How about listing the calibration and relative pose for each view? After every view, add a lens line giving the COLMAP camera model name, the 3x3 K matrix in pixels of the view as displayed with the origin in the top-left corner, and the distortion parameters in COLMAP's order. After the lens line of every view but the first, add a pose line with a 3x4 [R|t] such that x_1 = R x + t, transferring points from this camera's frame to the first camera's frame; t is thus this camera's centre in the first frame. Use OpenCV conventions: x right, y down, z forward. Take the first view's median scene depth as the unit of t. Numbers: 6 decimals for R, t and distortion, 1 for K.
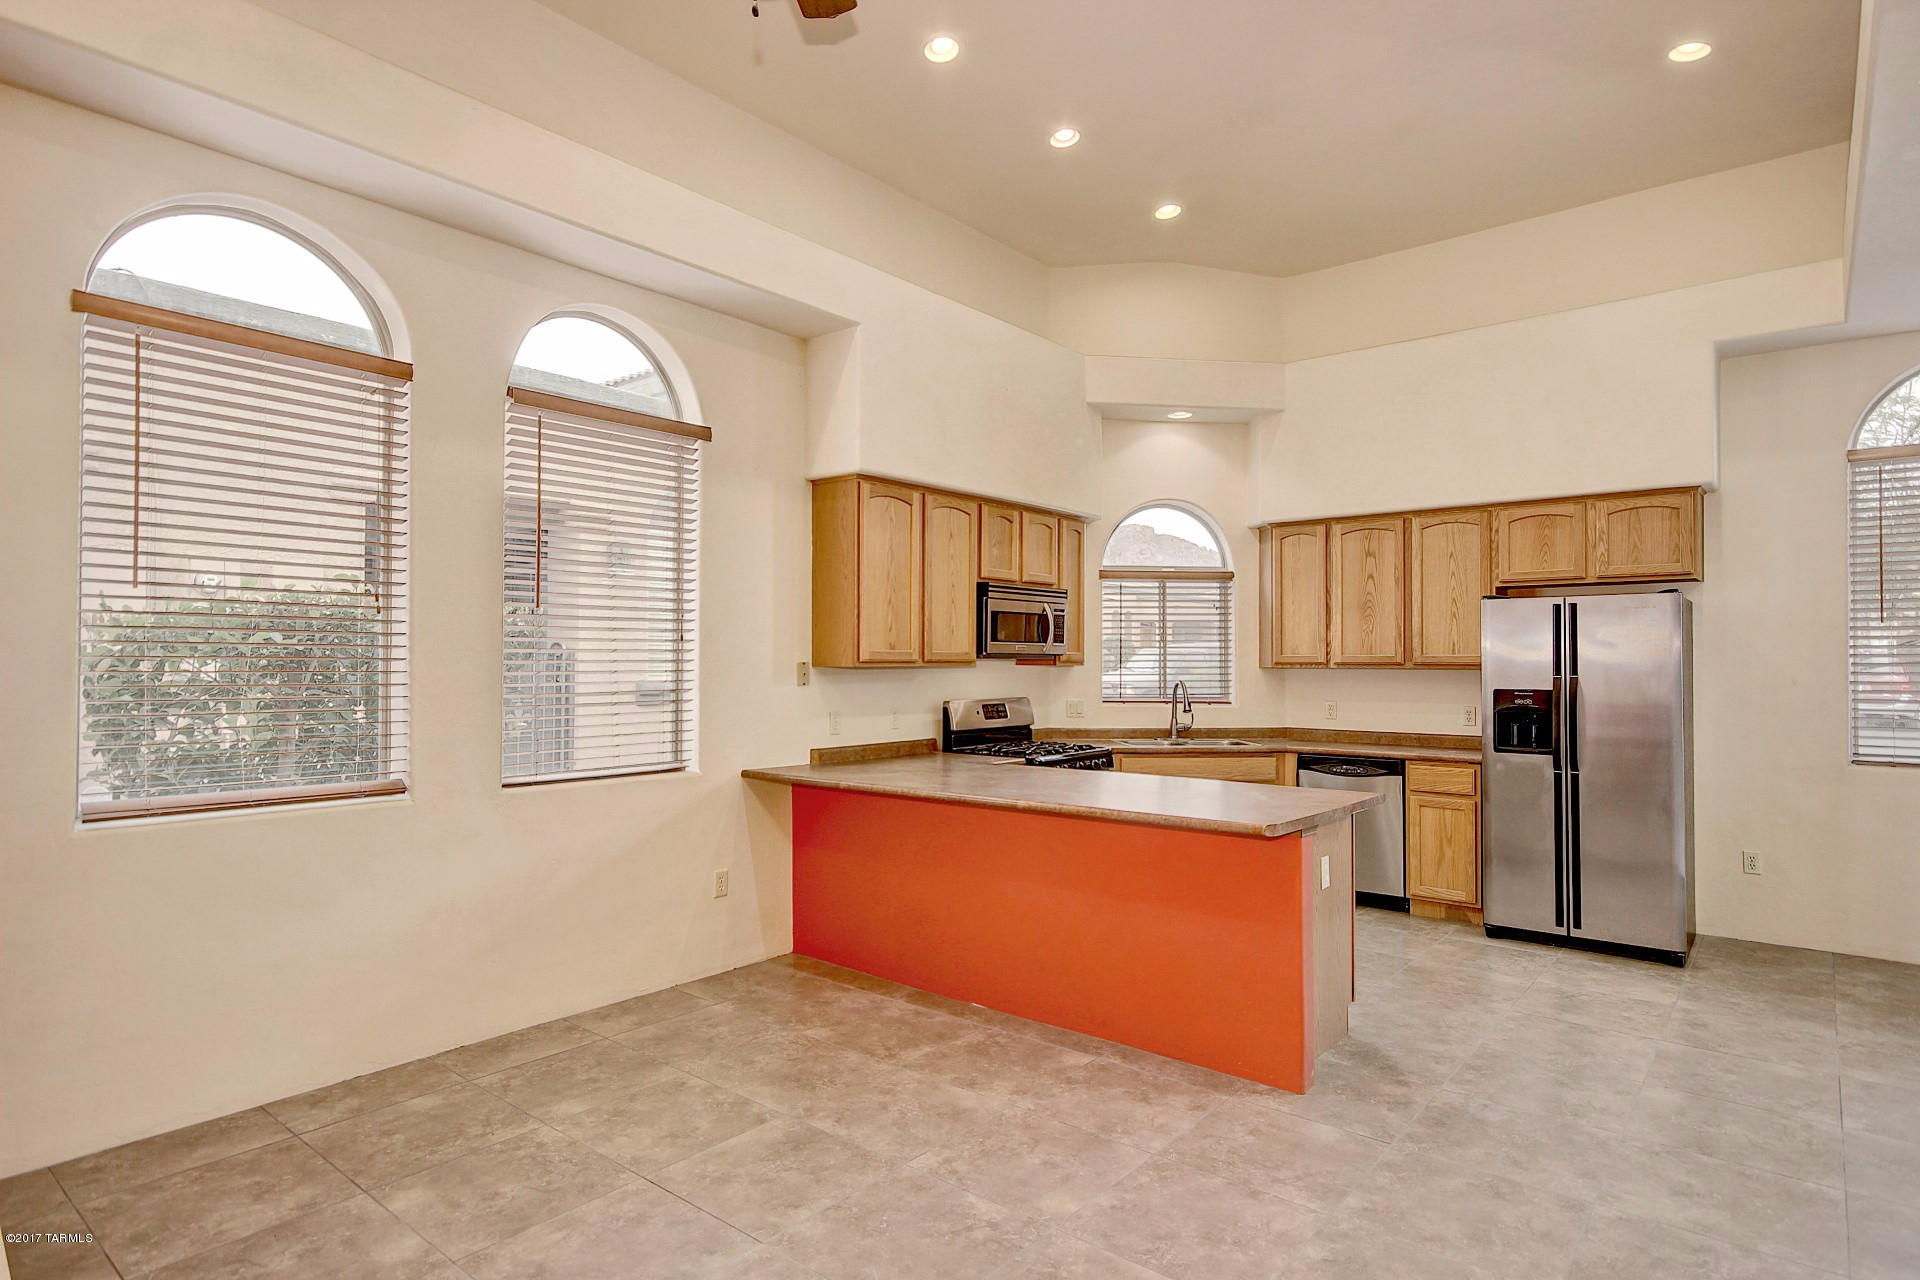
lens RADIAL K [[1015.5, 0, 965.8], [0, 1015.5, 648.6], [0, 0, 1]] dist [0.006650, -0.000512]
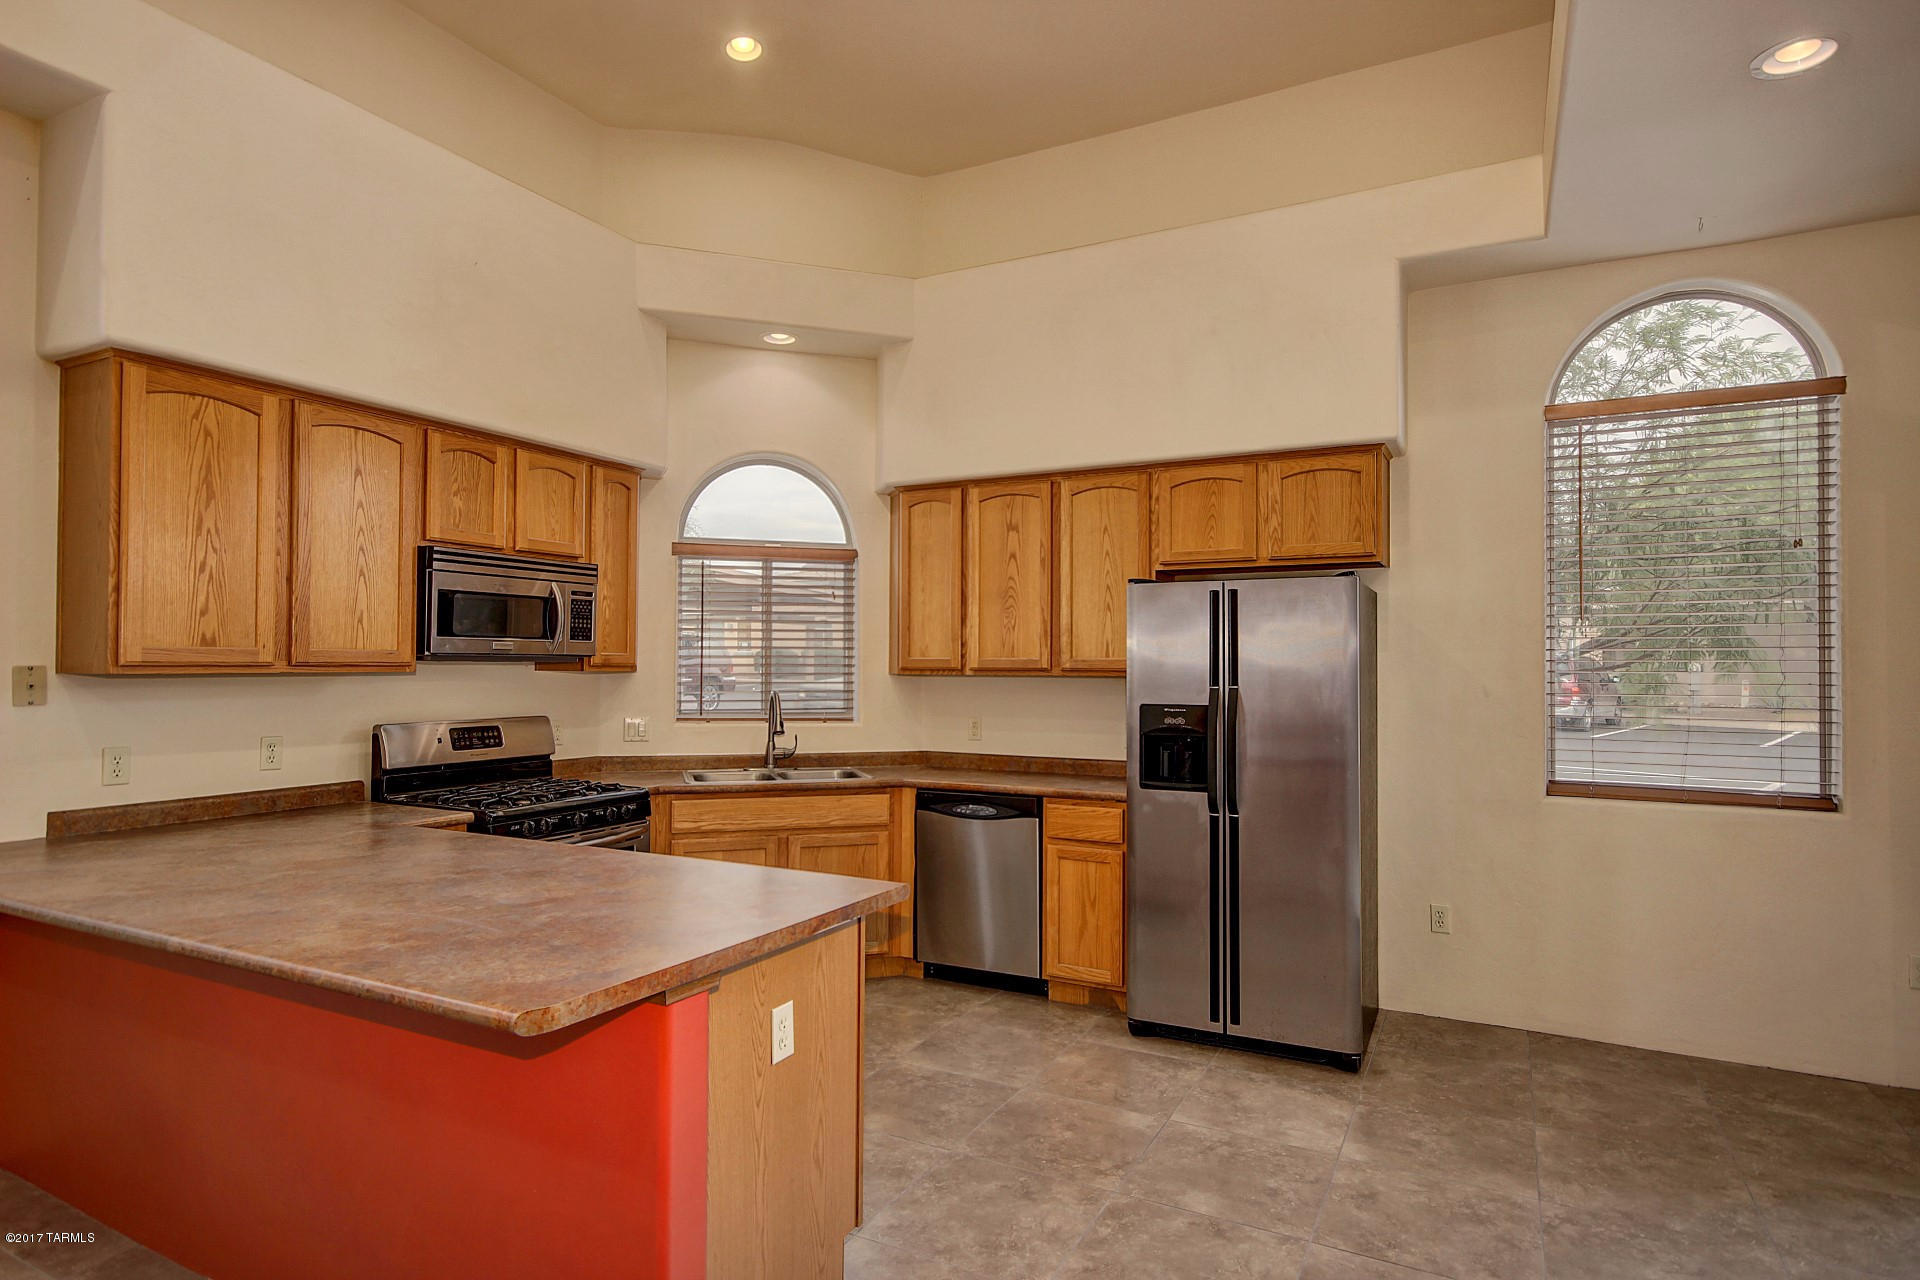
lens RADIAL K [[1024.0, 0, 966.3], [0, 1024.0, 647.2], [0, 0, 1]] dist [-0.005876, 0.017244]
pose [[0.977734, 0.005715, 0.209771, 0.226922], [-0.004790, 0.999976, -0.004915, 0.002324], [-0.209794, 0.003800, 0.977738, 0.279245]]
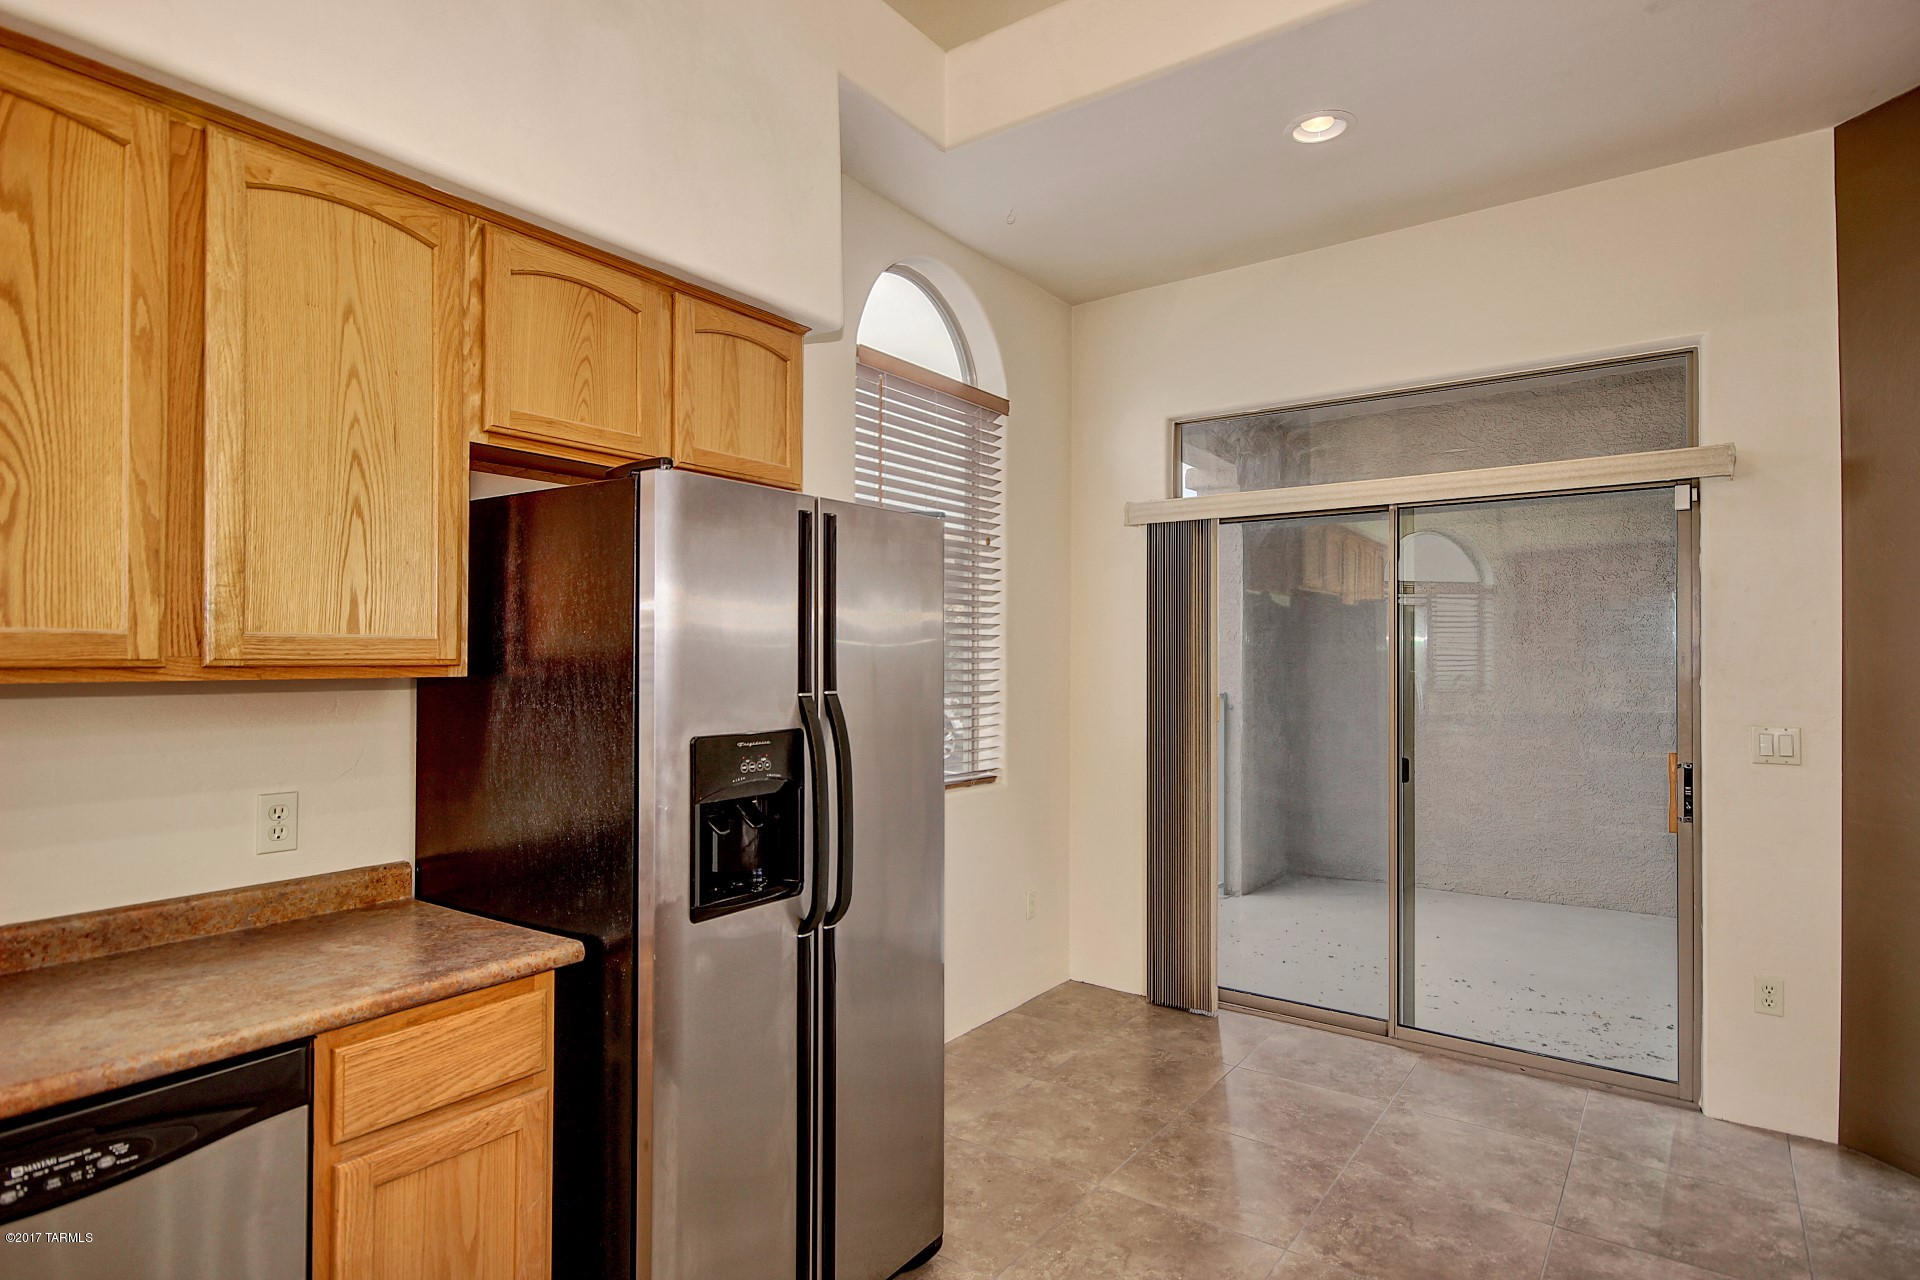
lens RADIAL K [[1024.0, 0, 966.3], [0, 1024.0, 647.2], [0, 0, 1]] dist [-0.005876, 0.017244]
pose [[-0.069223, 0.008333, 0.997566, 0.166218], [-0.014078, 0.999857, -0.009329, 0.011155], [-0.997502, -0.014690, -0.069096, 0.898434]]
